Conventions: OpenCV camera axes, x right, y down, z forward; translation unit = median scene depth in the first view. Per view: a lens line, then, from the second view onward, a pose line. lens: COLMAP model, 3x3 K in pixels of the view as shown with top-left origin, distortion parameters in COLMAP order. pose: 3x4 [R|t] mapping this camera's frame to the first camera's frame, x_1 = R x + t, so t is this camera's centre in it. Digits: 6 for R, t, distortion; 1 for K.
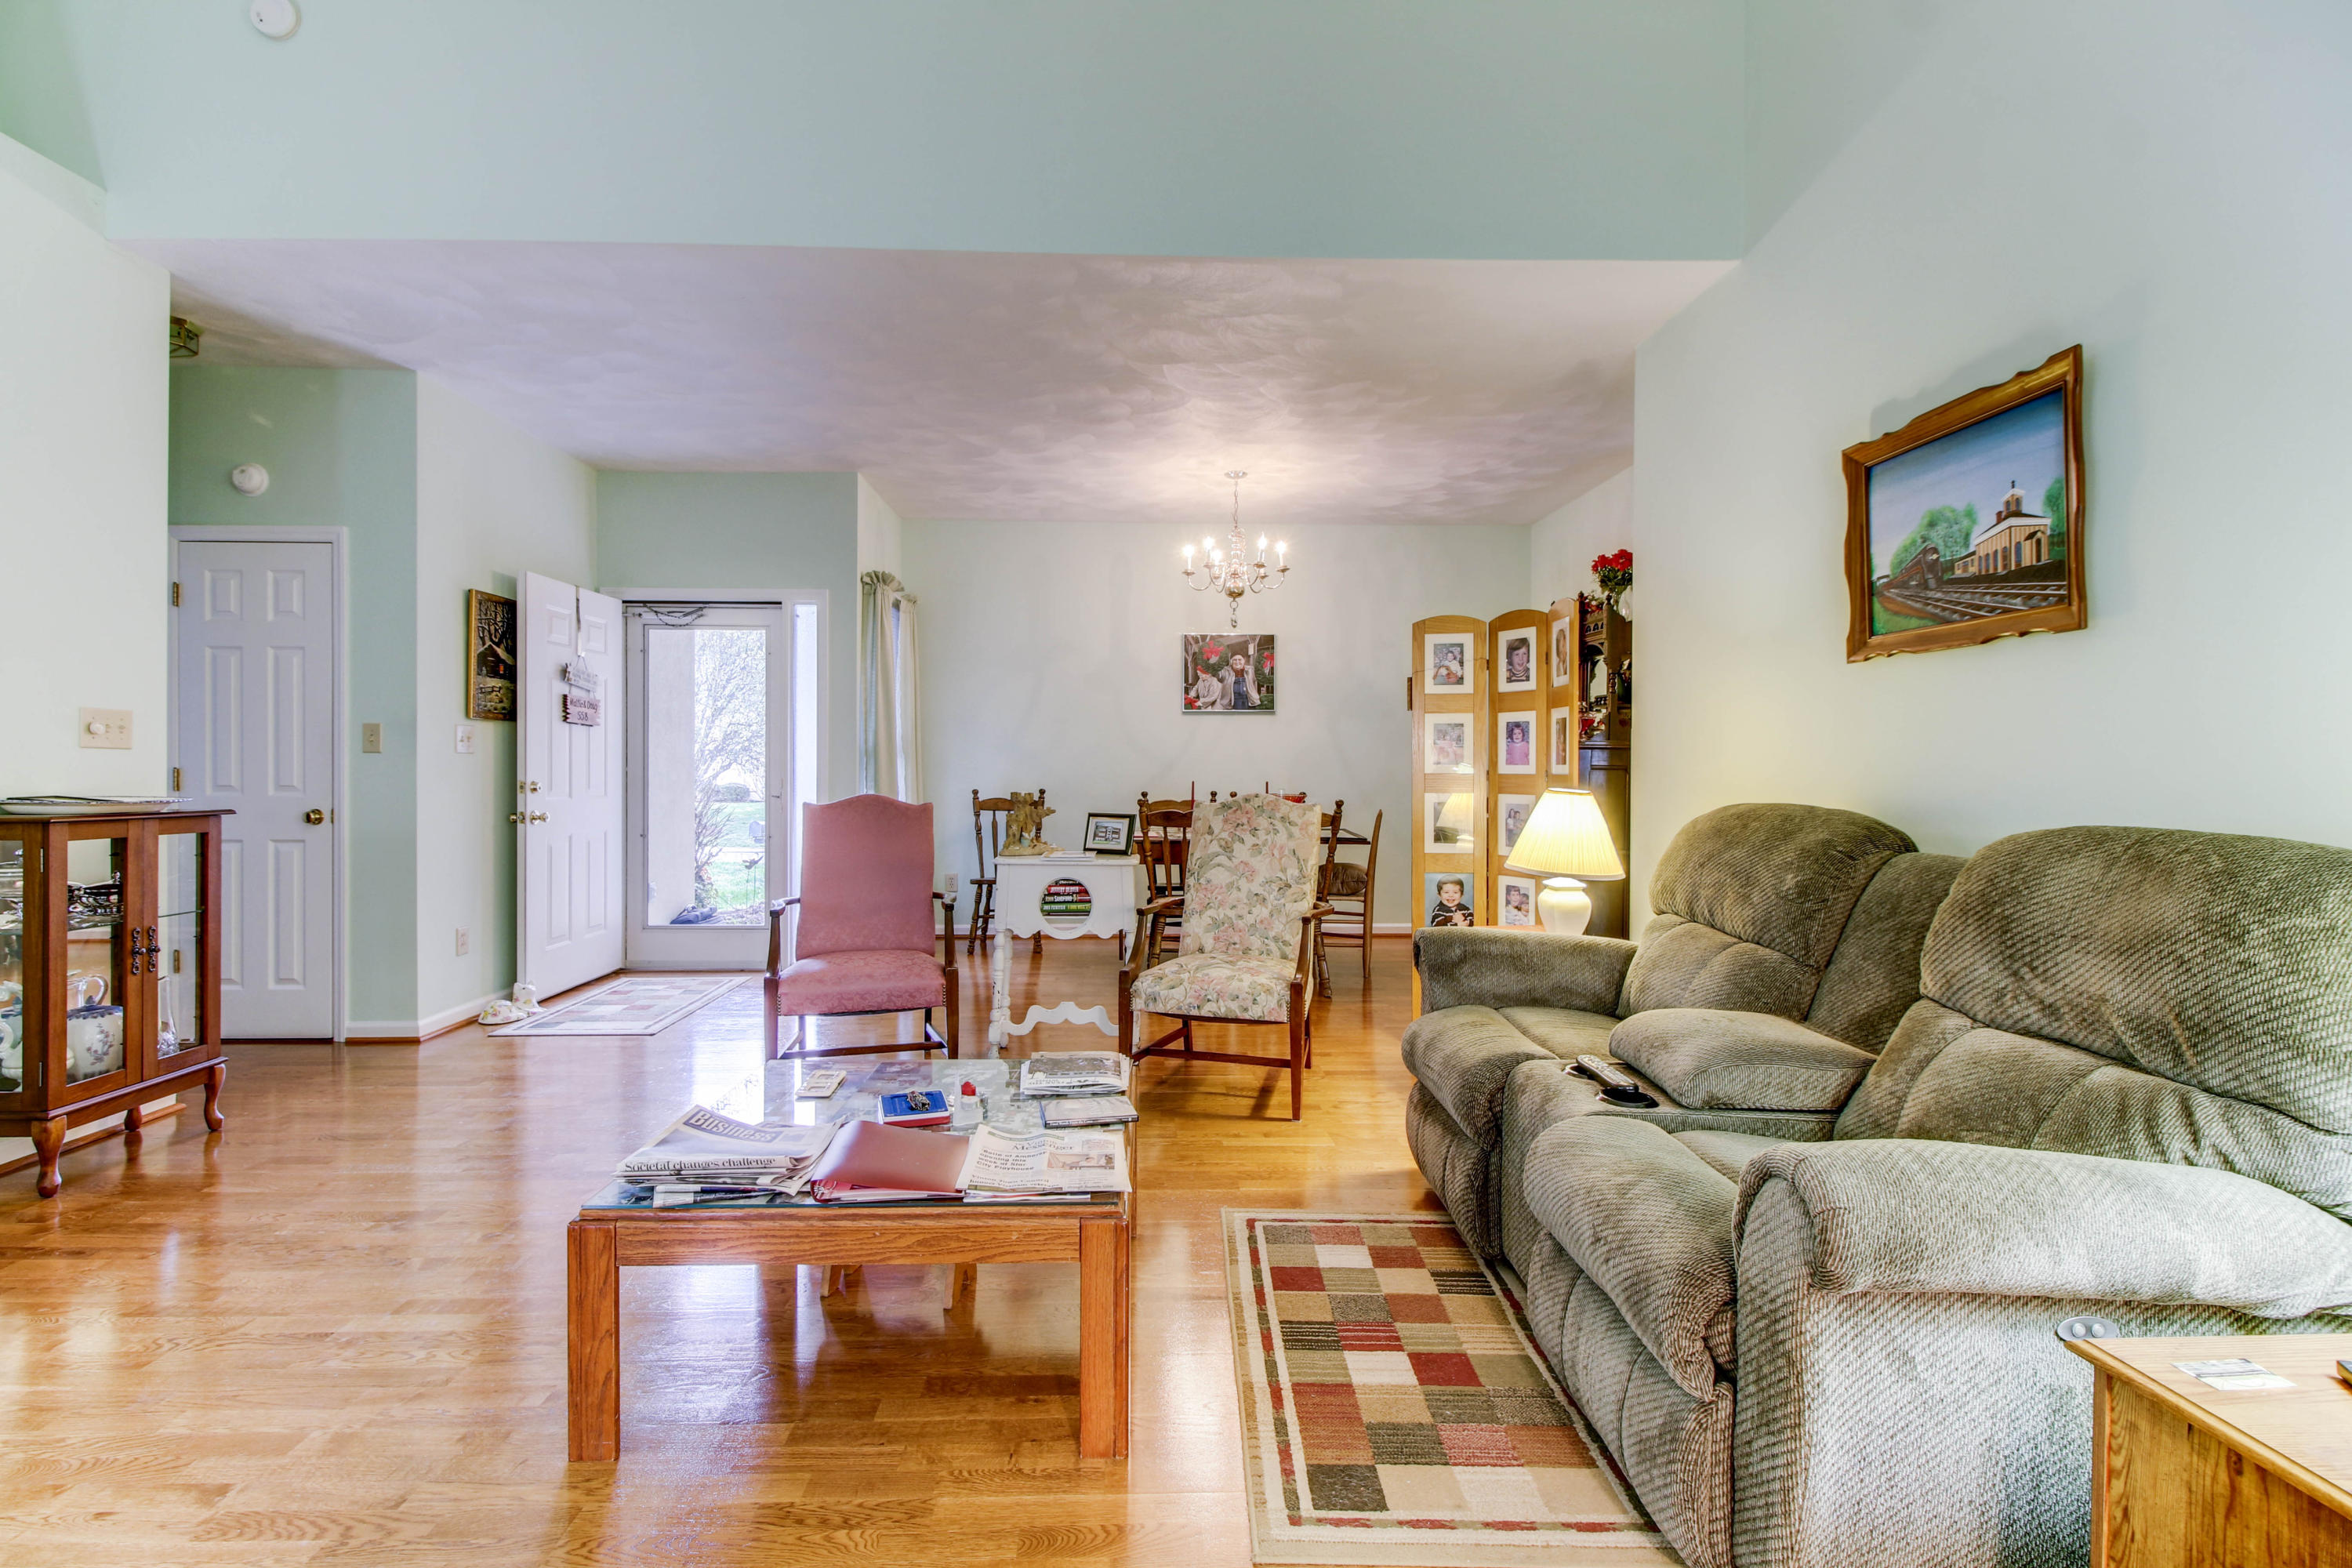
lens RADIAL K [[1074.6, 0, 1155.5], [0, 1074.6, 767.4], [0, 0, 1]] dist [-0.000877, -0.000420]
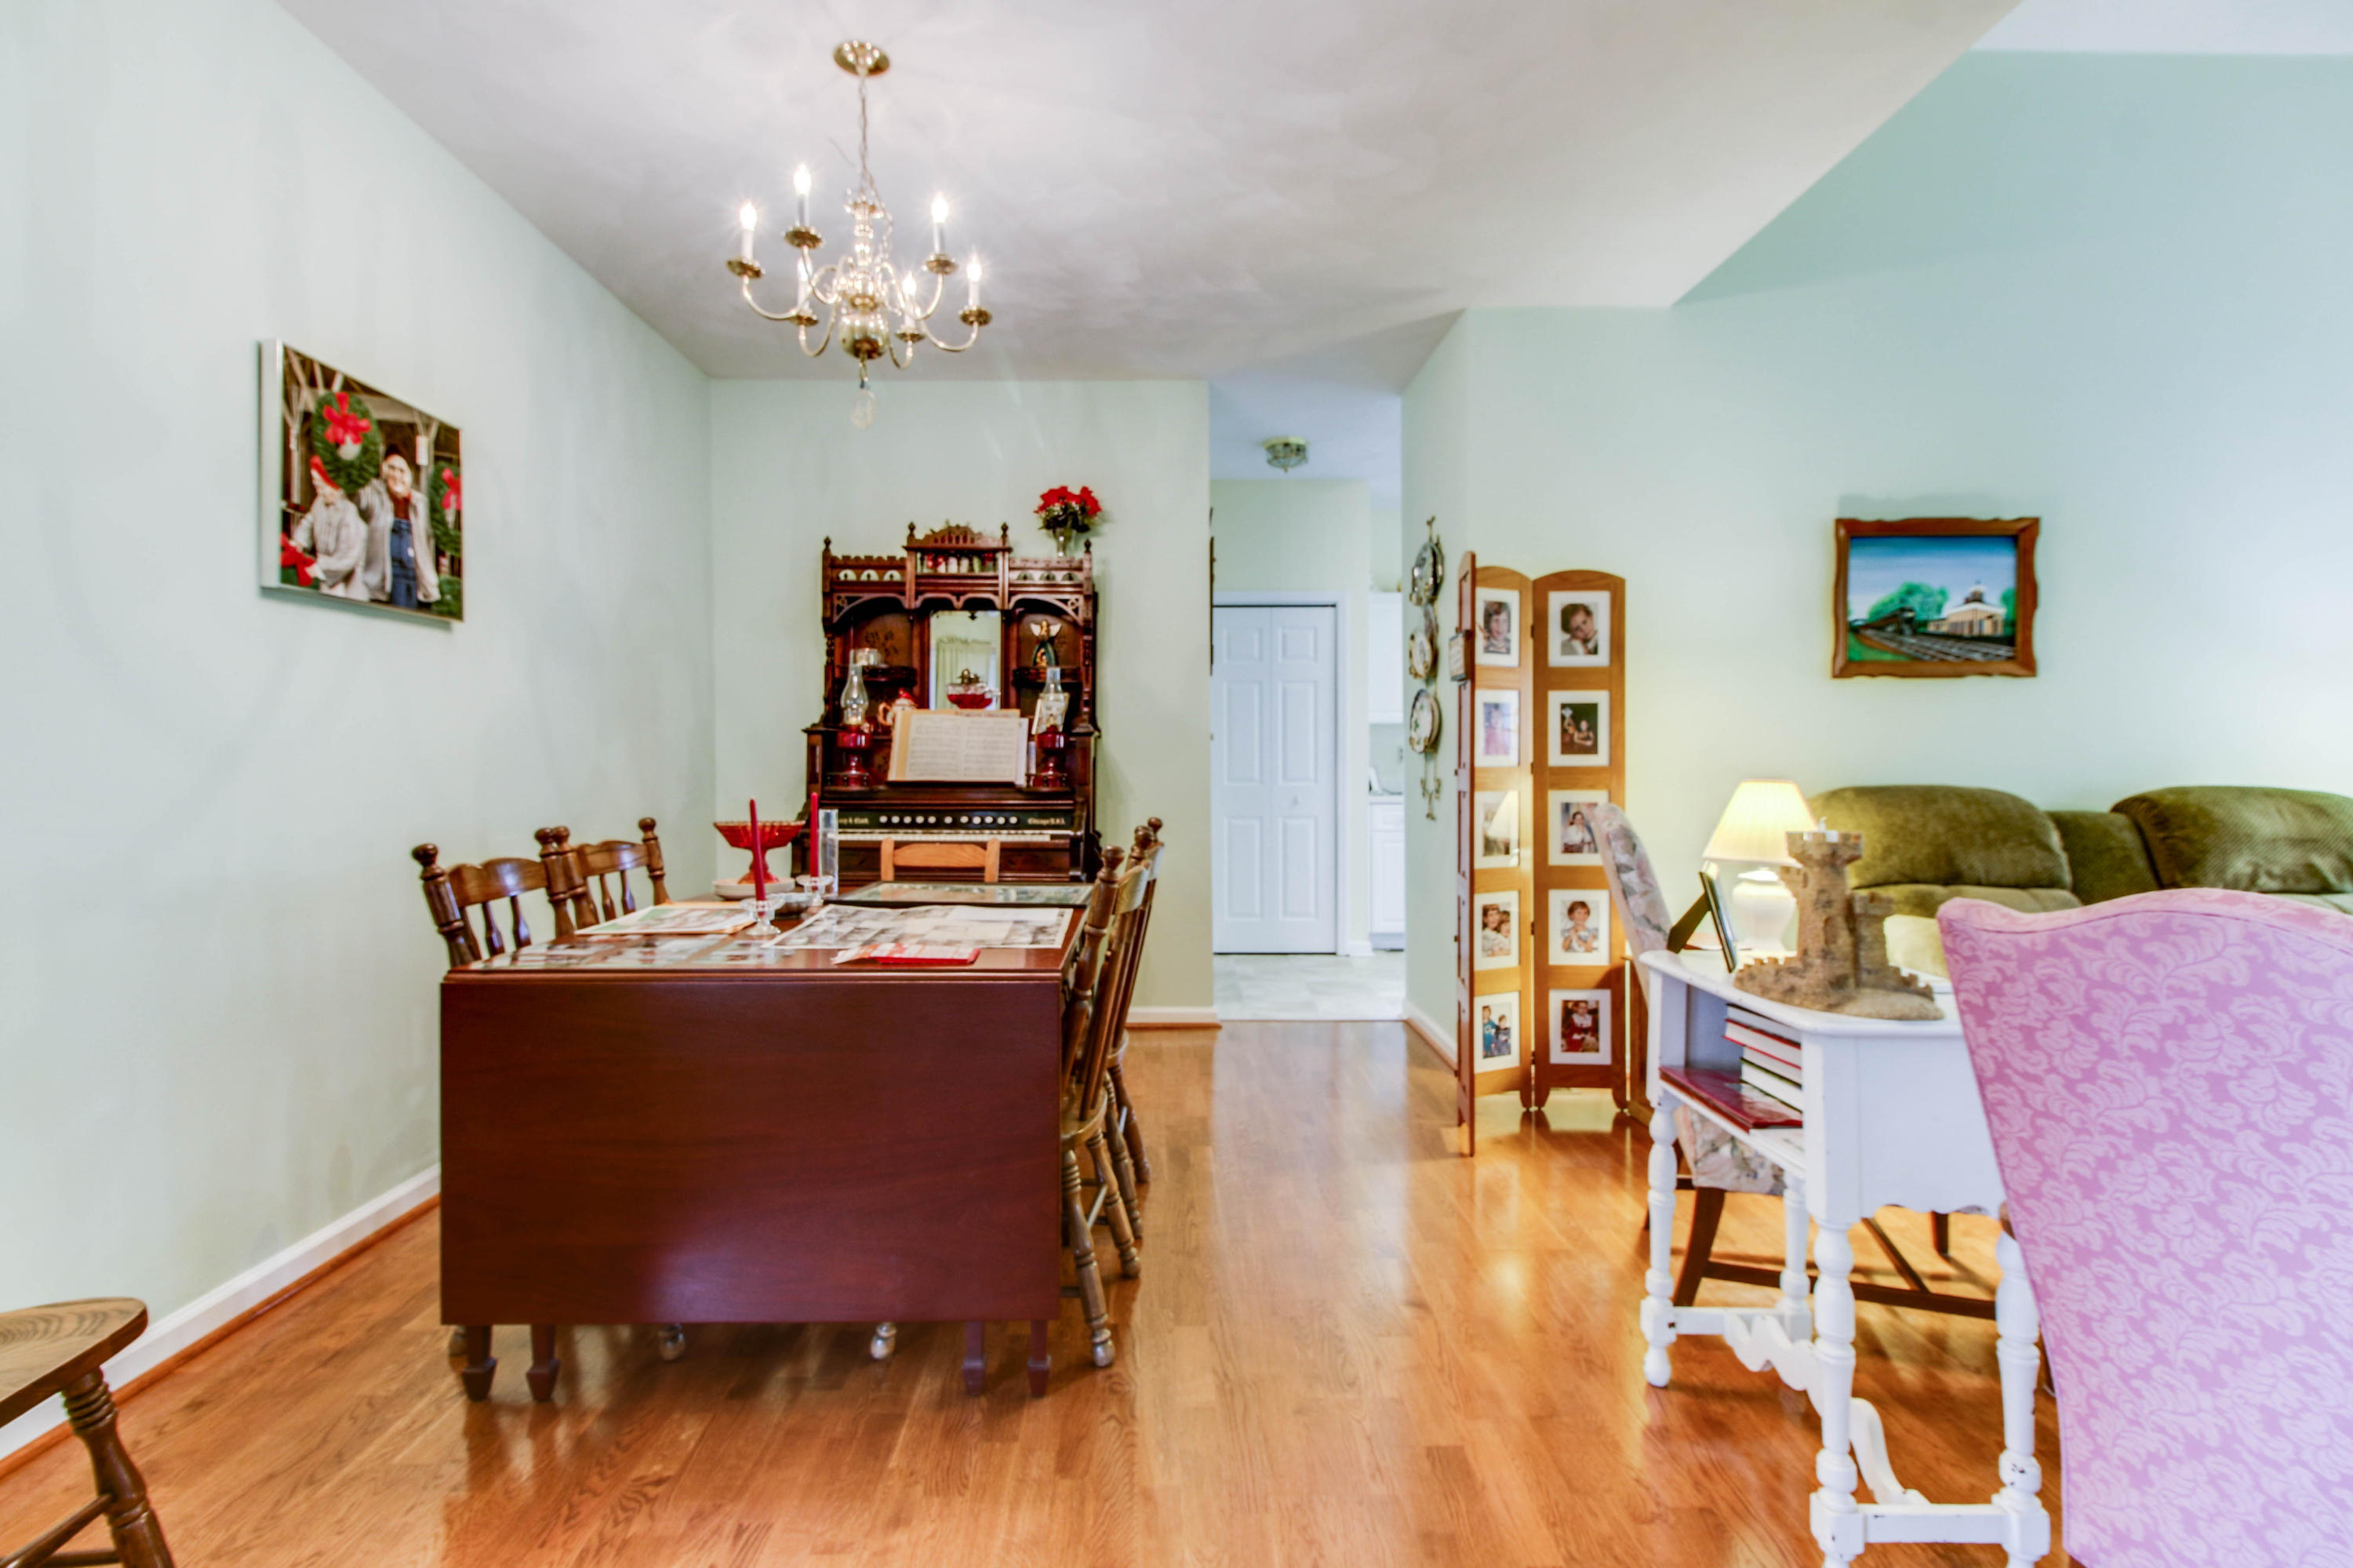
lens RADIAL K [[1075.1, 0, 1156.0], [0, 1075.1, 767.4], [0, 0, 1]] dist [-0.000877, -0.000420]
pose [[0.017981, -0.011250, 0.999775, -0.725121], [0.003644, 0.999931, 0.011187, -0.004430], [-0.999832, 0.003442, 0.018020, 1.866474]]
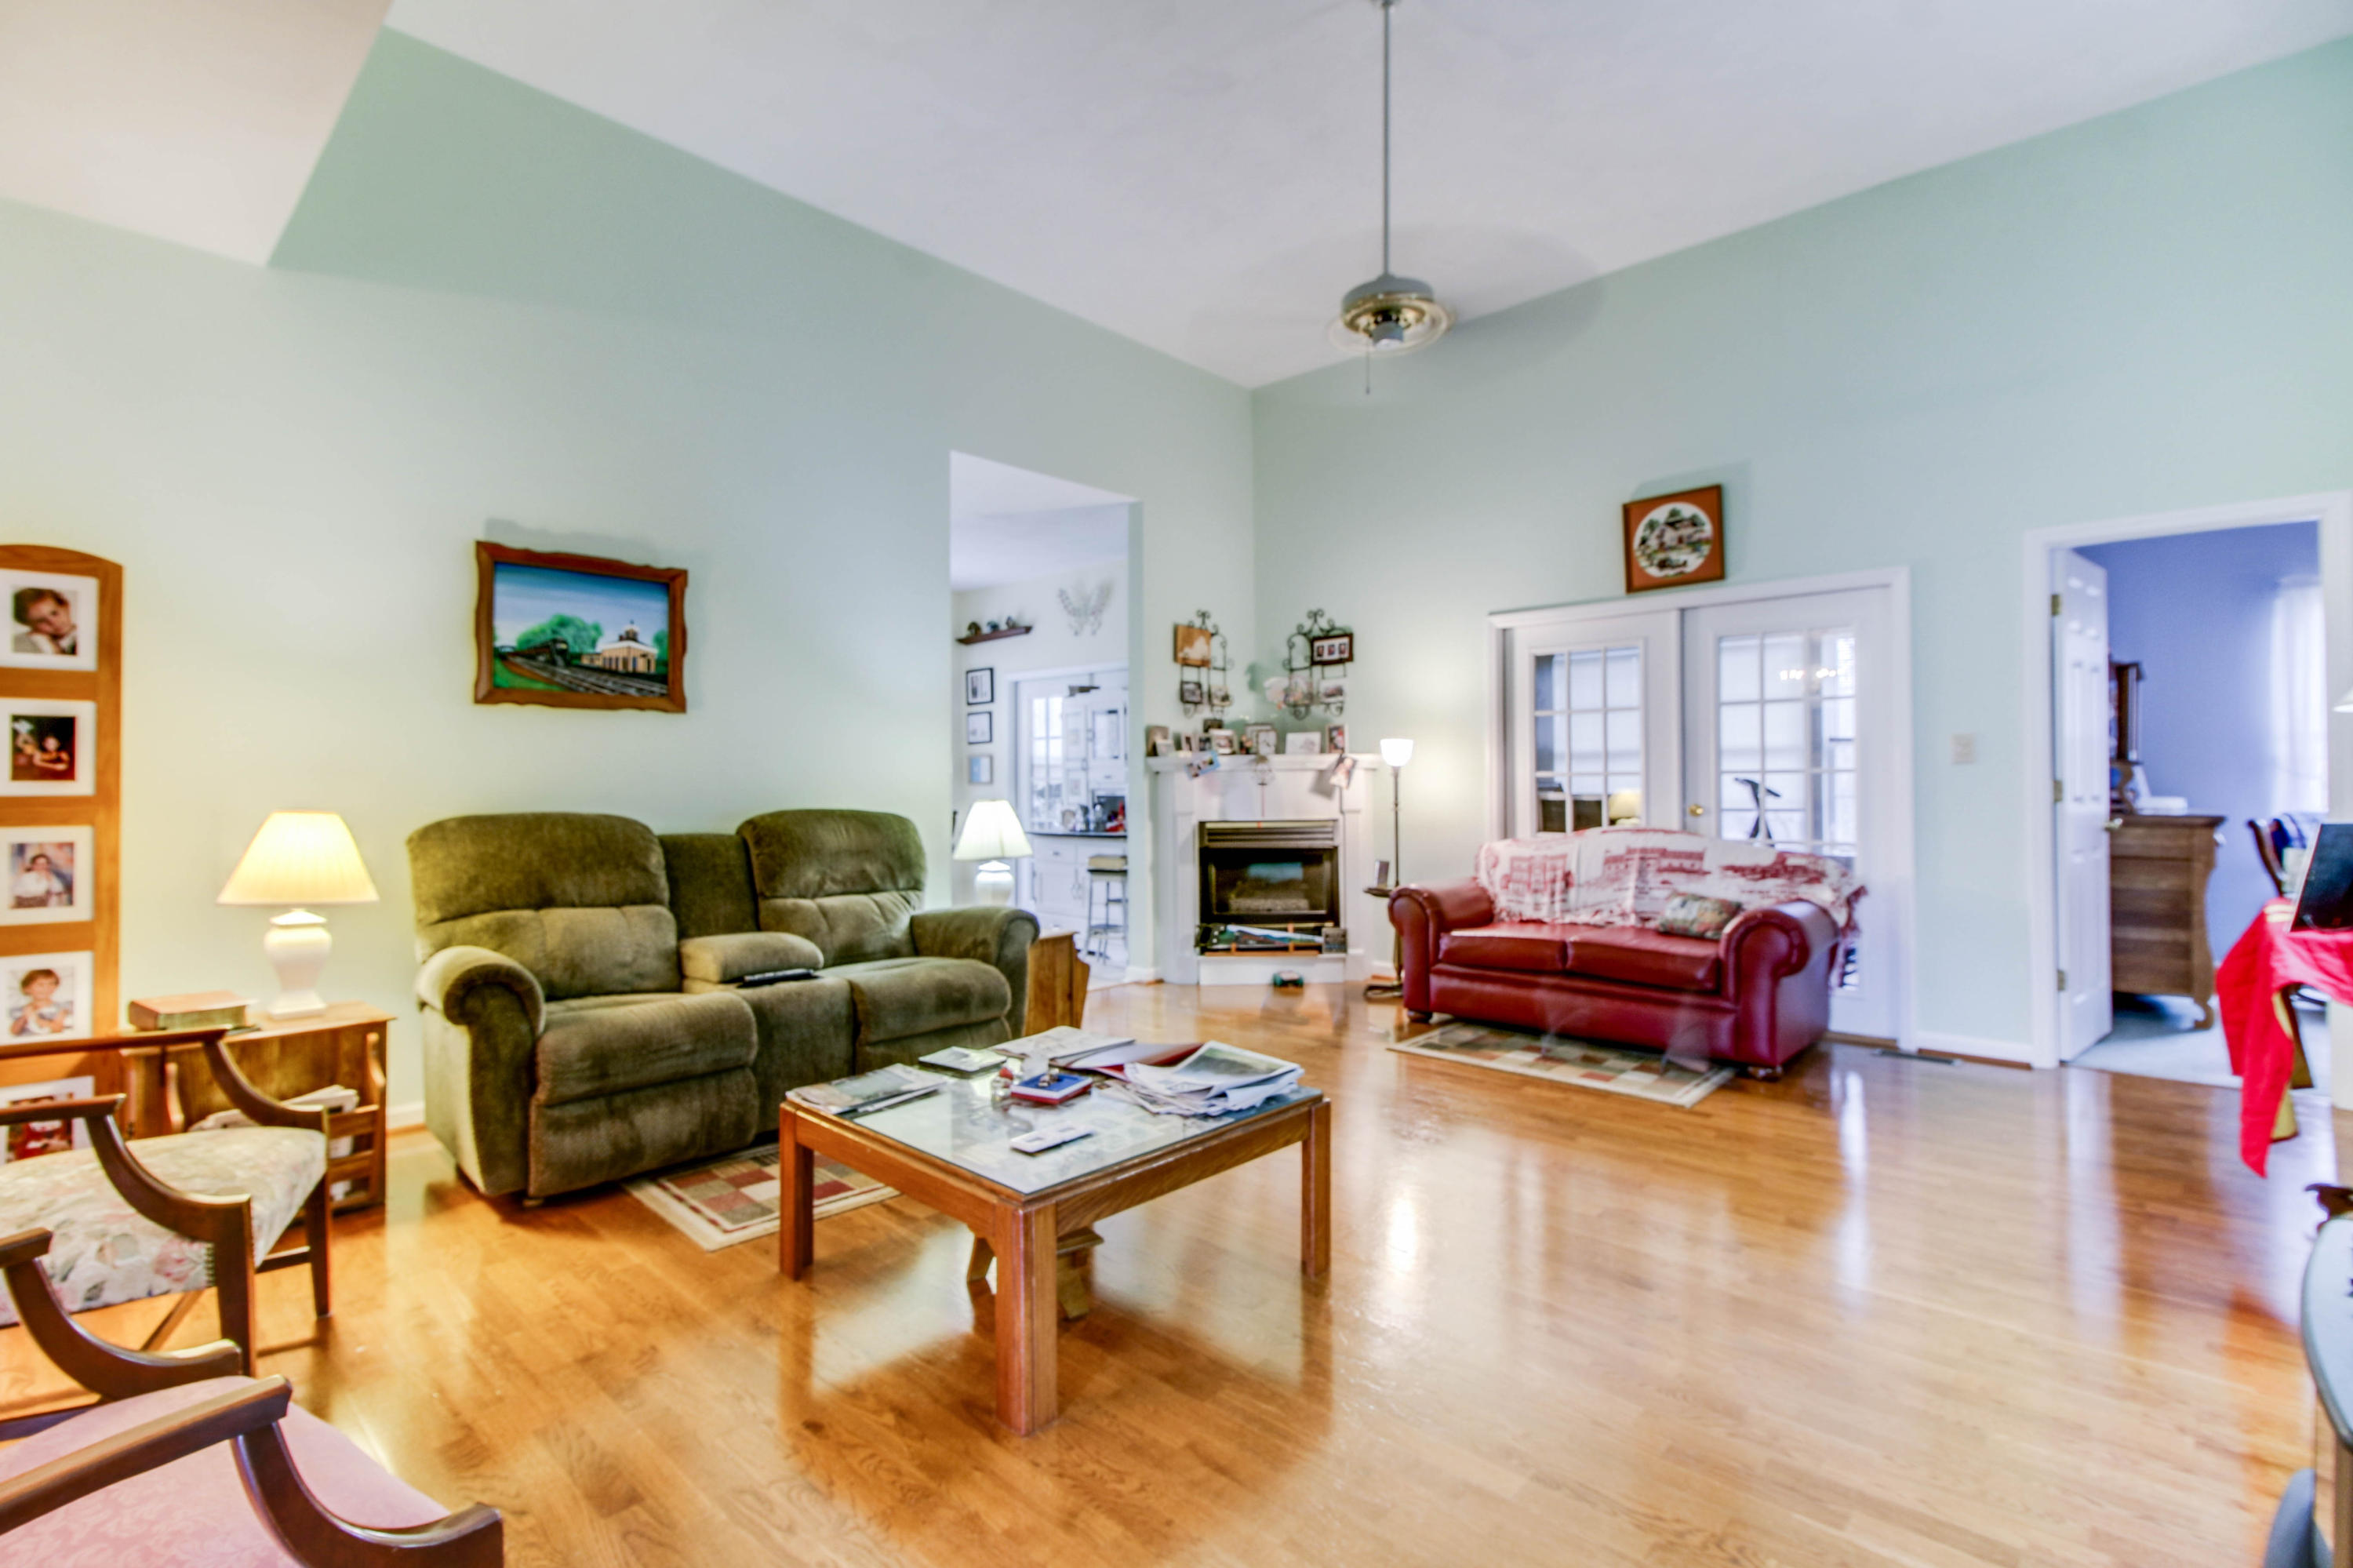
lens RADIAL K [[1075.1, 0, 1156.0], [0, 1075.1, 767.4], [0, 0, 1]] dist [-0.000877, -0.000420]
pose [[-0.707509, 0.011903, 0.706605, -0.874152], [0.001331, 0.999879, -0.015510, 0.000627], [-0.706704, -0.010033, -0.707439, 1.370788]]
